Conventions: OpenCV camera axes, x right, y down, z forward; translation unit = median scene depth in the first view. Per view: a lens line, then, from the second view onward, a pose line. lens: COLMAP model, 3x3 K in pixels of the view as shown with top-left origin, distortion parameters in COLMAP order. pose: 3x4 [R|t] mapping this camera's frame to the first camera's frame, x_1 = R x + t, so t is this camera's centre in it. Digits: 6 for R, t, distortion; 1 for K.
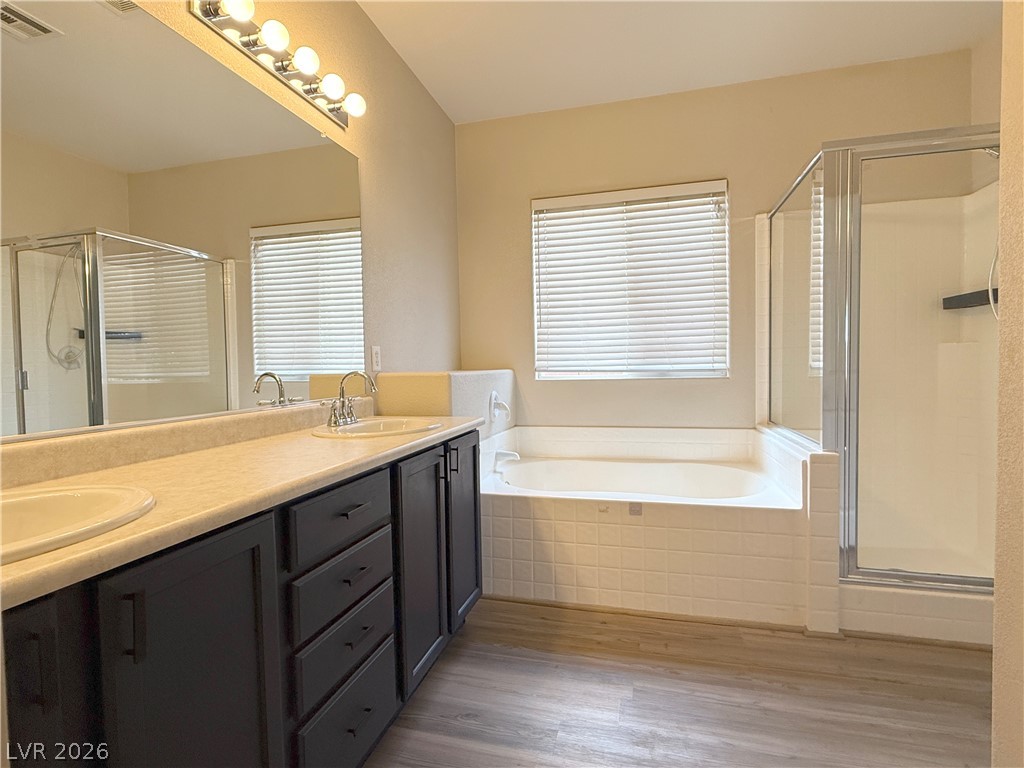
lens RADIAL K [[512.0, 0, 509.5], [0, 512.0, 383.1], [0, 0, 1]] dist [0.000510, -0.000237]
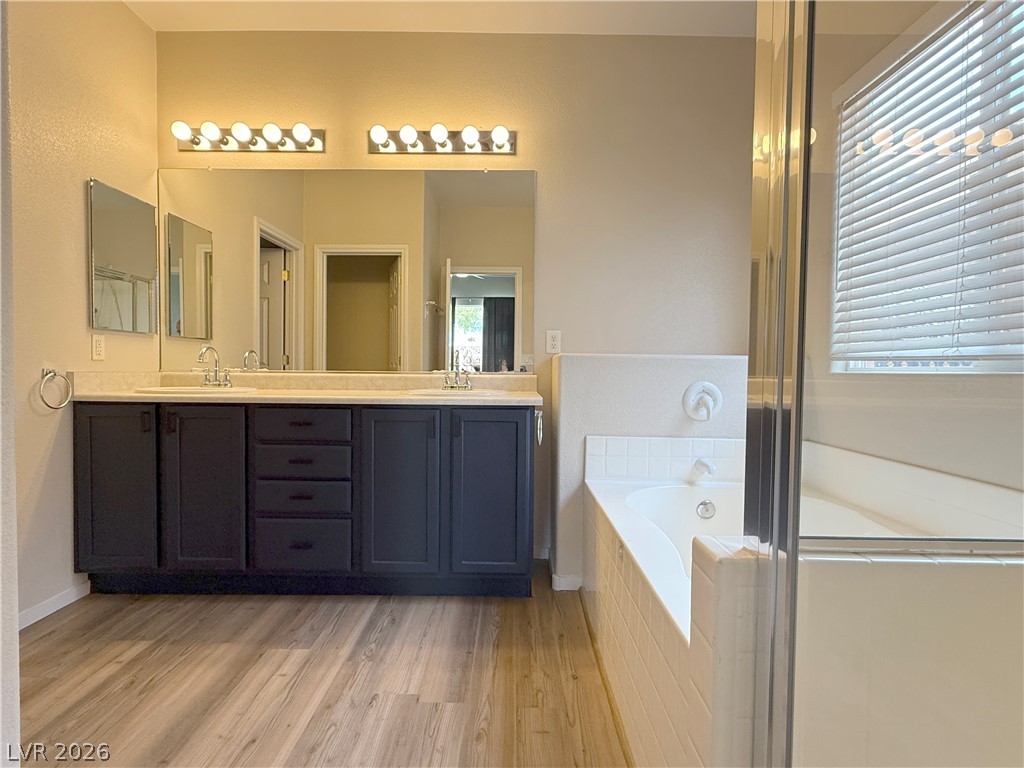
lens RADIAL K [[512.0, 0, 509.5], [0, 512.0, 383.1], [0, 0, 1]] dist [0.000510, -0.000237]
pose [[0.256243, 0.050873, -0.965273, 0.943043], [-0.048372, 0.998038, 0.039759, 0.001413], [0.965401, 0.036504, 0.258201, 0.740797]]
